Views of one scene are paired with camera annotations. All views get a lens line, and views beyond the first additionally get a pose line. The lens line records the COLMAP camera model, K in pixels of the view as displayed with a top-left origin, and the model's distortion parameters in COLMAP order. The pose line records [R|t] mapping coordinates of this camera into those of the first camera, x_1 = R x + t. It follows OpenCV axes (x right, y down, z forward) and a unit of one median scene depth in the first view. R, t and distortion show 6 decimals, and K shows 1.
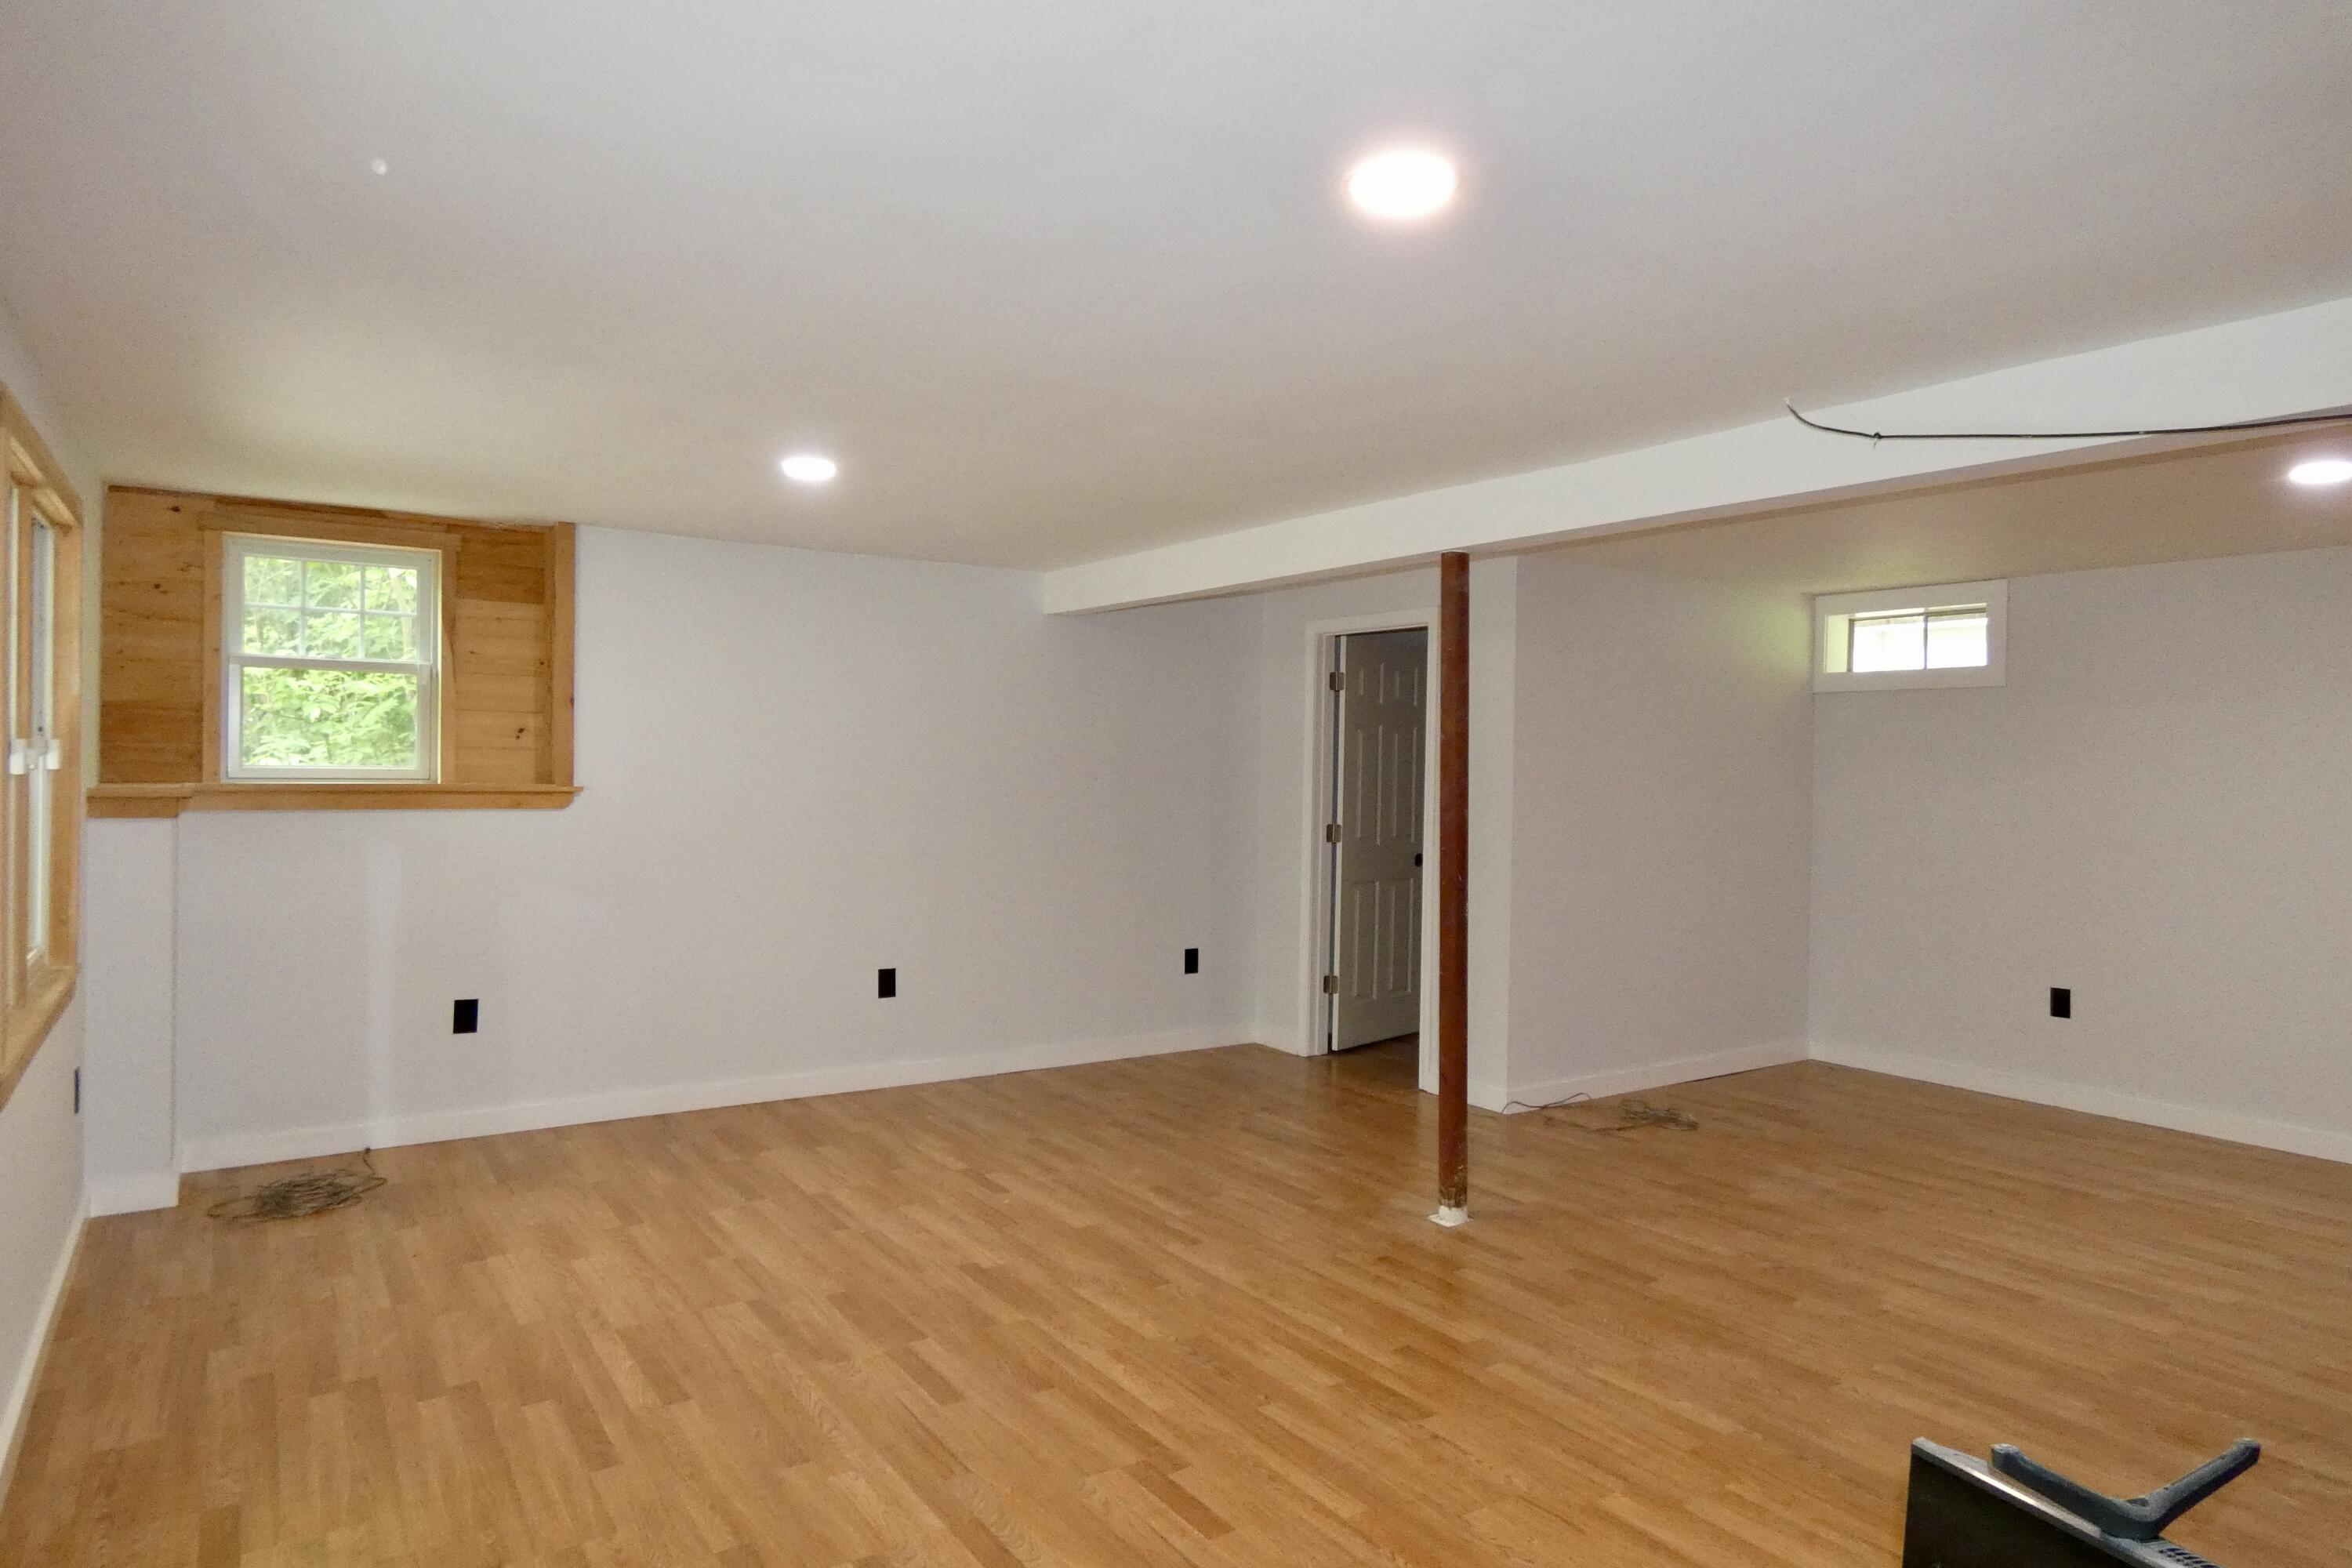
lens RADIAL K [[1392.1, 0, 1219.9], [0, 1392.1, 781.8], [0, 0, 1]] dist [0.001434, 0.000982]
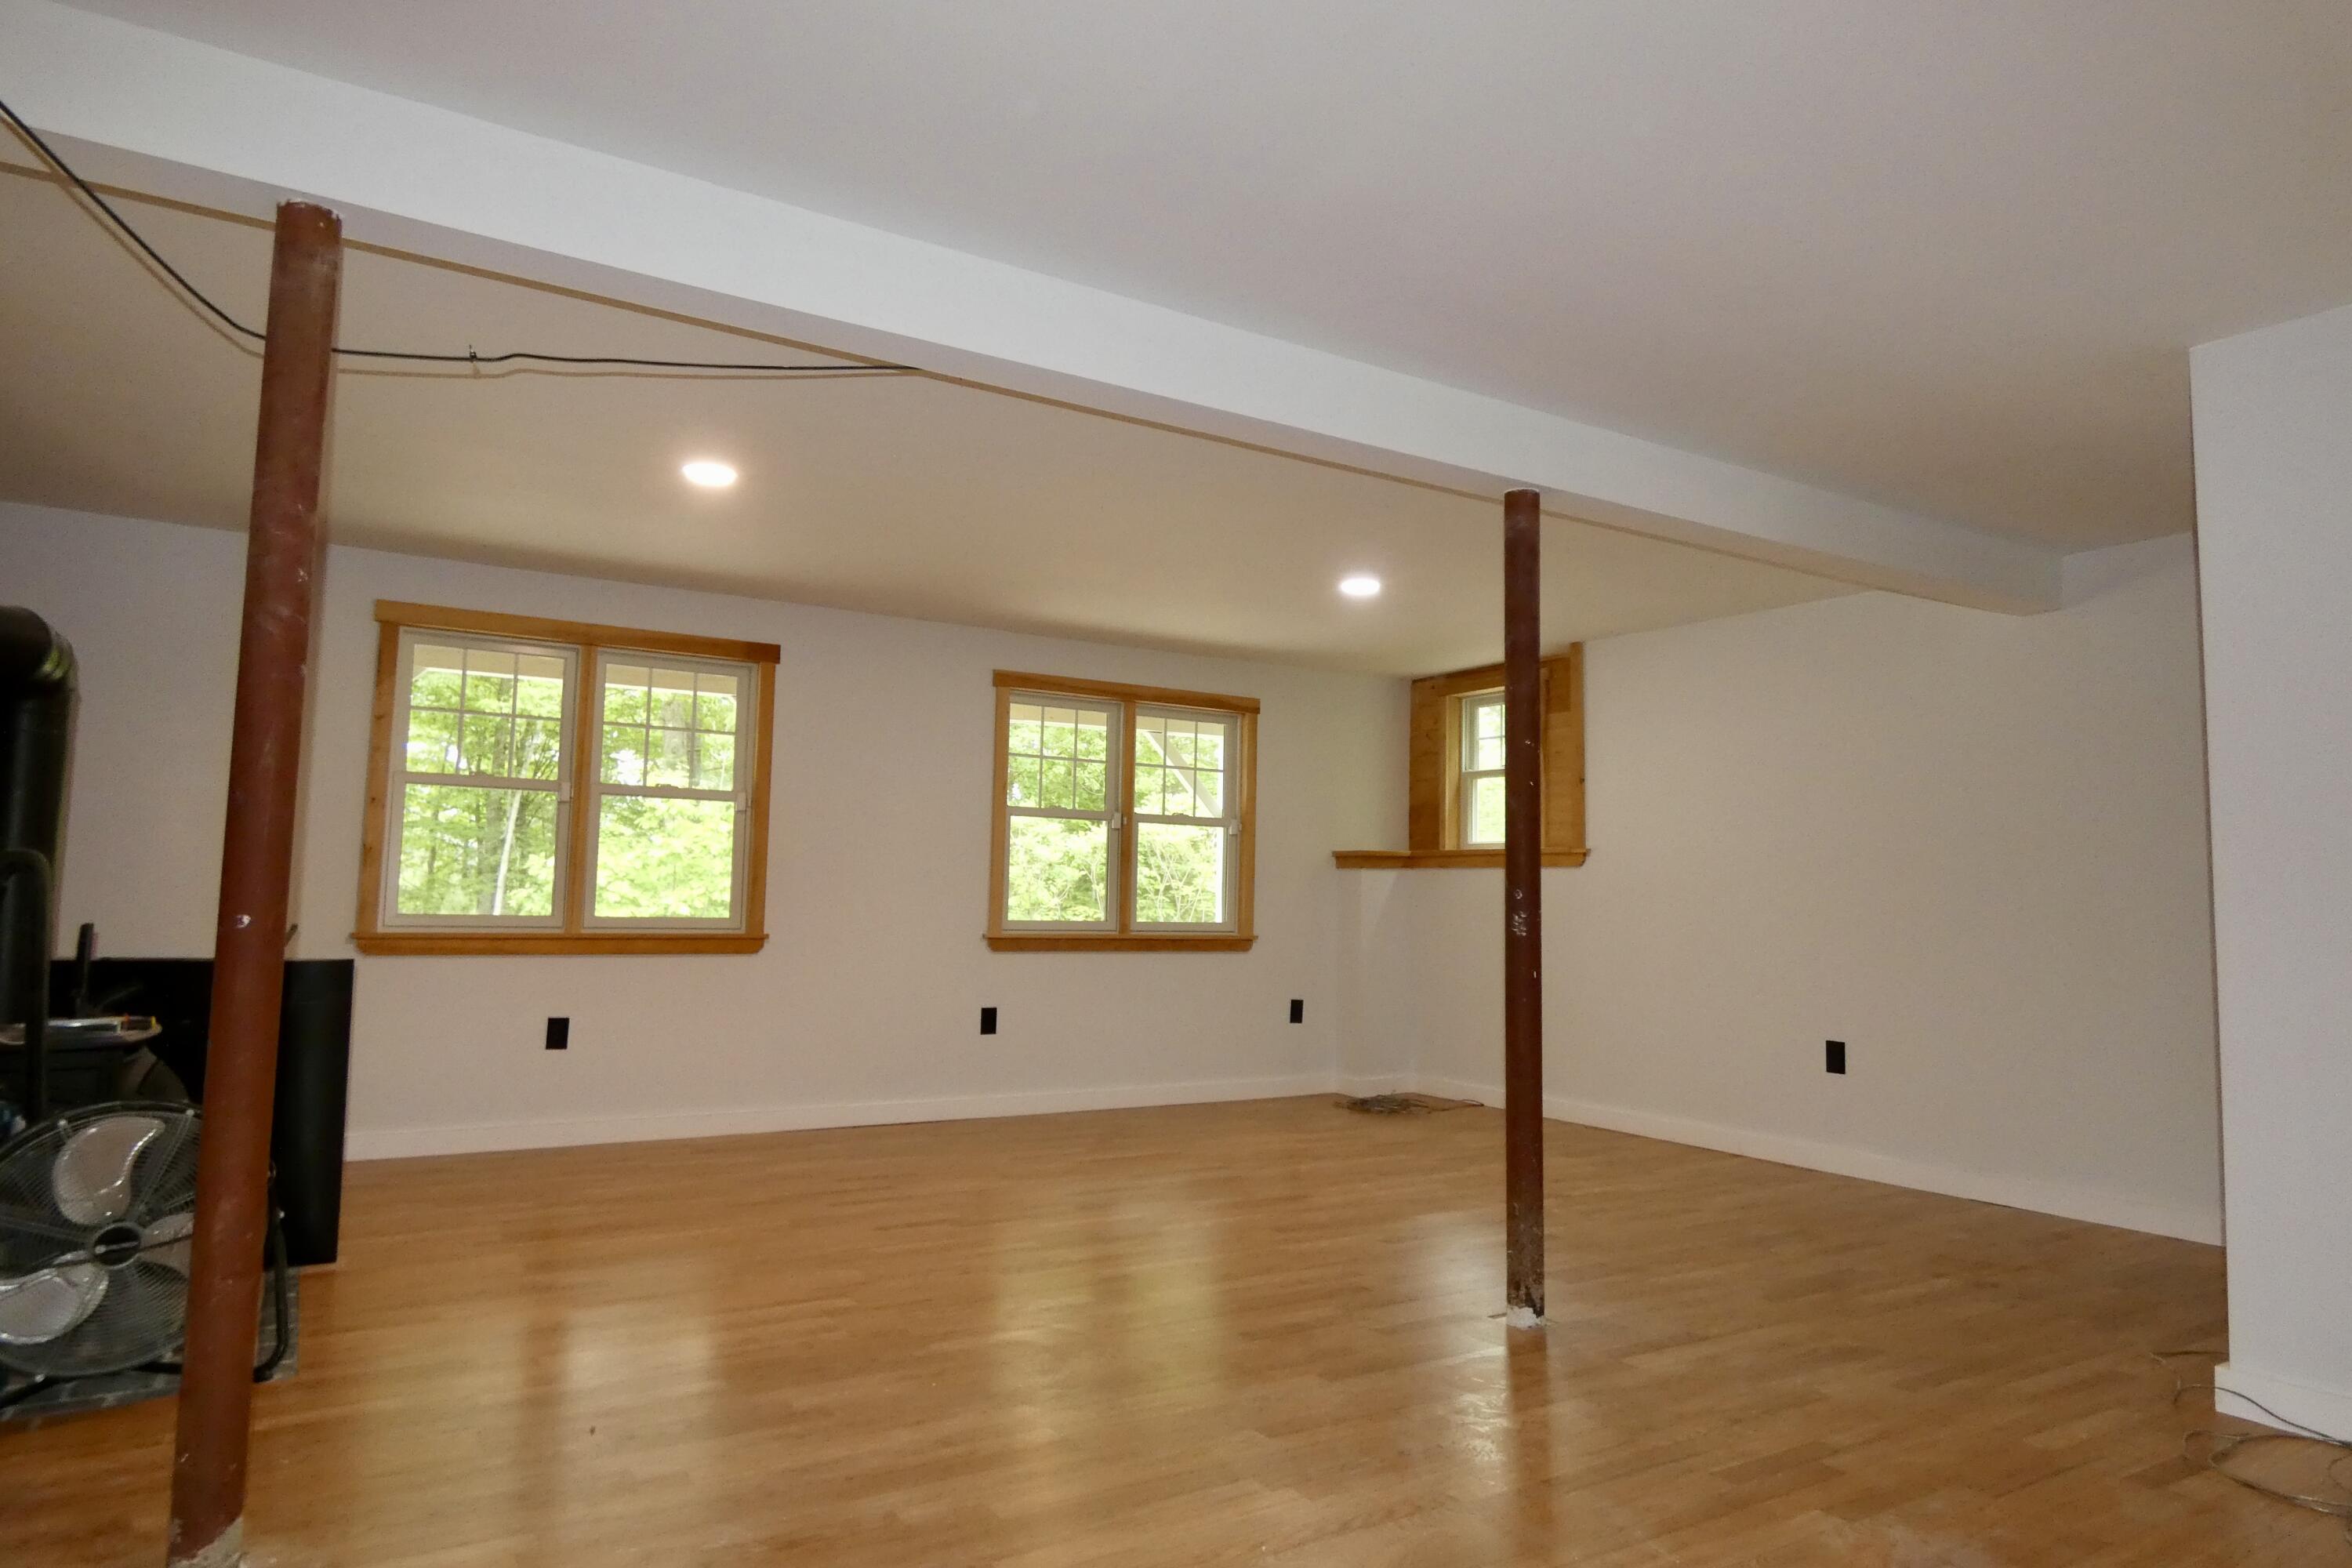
lens RADIAL K [[1436.6, 0, 1176.0], [0, 1436.6, 784.0], [0, 0, 1]] dist [-0.007022, -0.000948]
pose [[-0.055727, -0.098360, -0.993589, 1.154594], [-0.037977, 0.994624, -0.096333, 0.115579], [0.997724, 0.032365, -0.059163, 0.975063]]
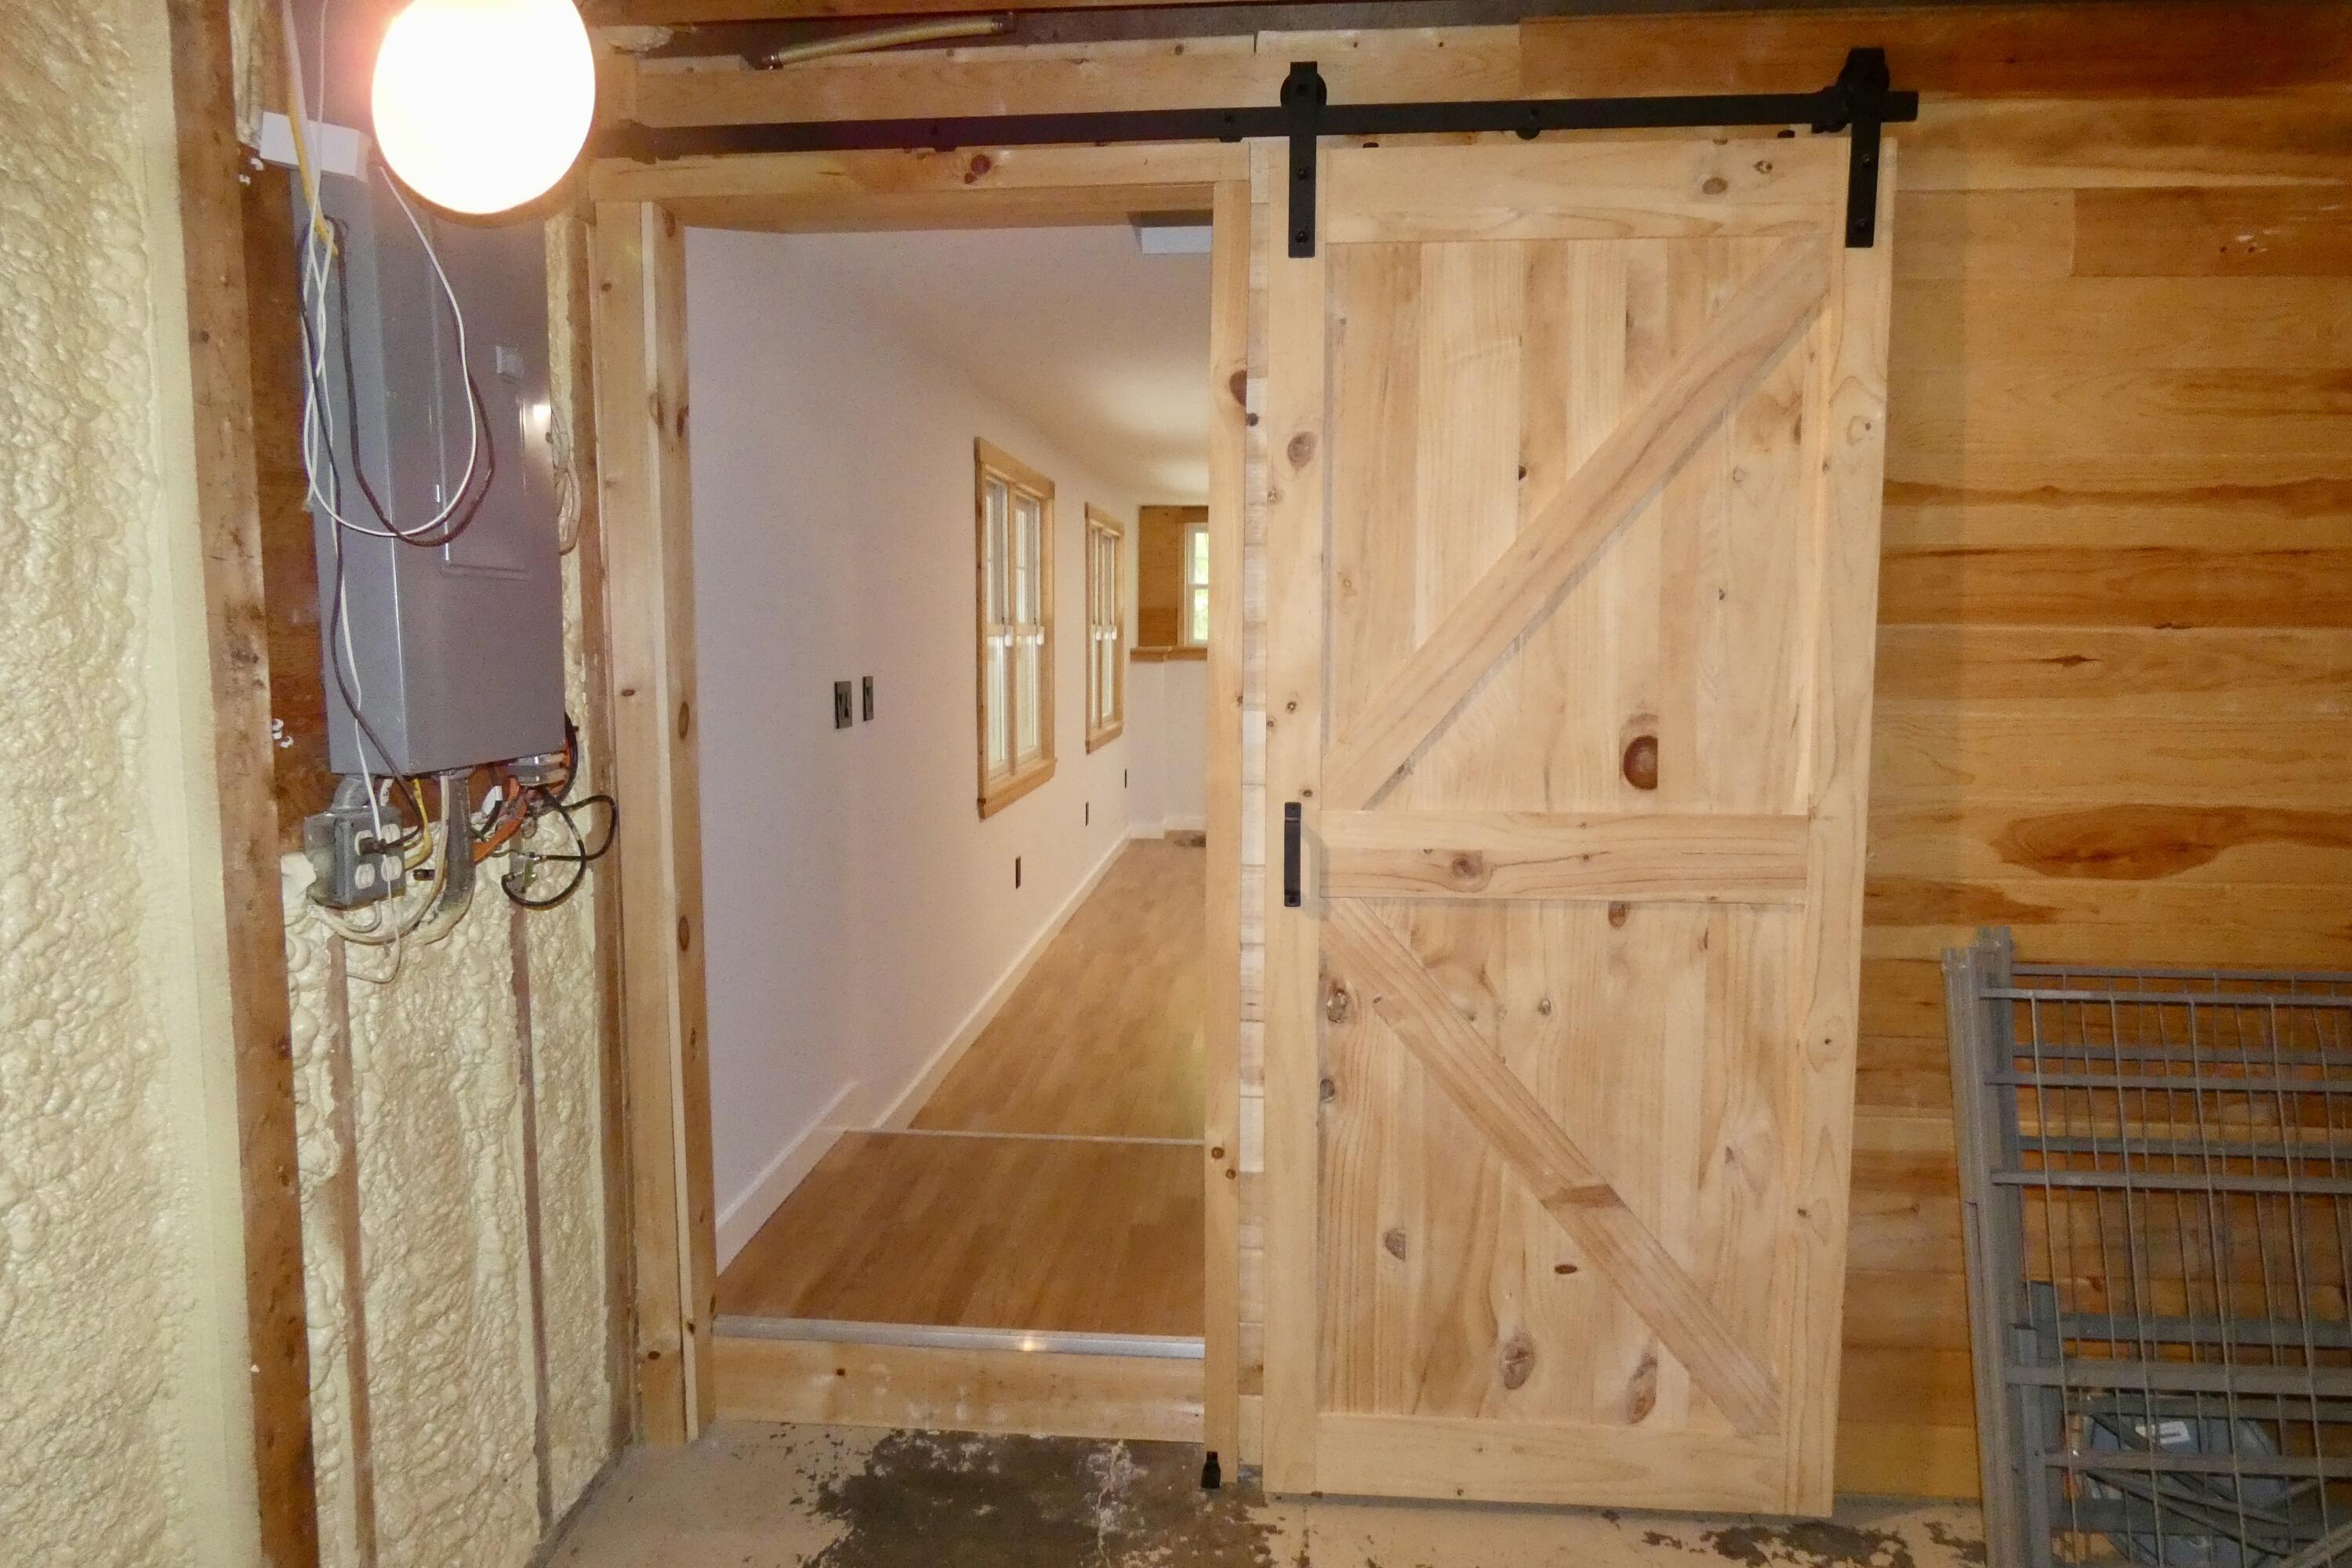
lens RADIAL K [[1436.6, 0, 1176.0], [0, 1436.6, 784.0], [0, 0, 1]] dist [-0.007022, -0.000948]
pose [[0.761332, 0.057955, -0.645767, 0.830056], [-0.000592, 0.996059, 0.088694, 0.018977], [0.648362, -0.067143, 0.758365, -0.799846]]
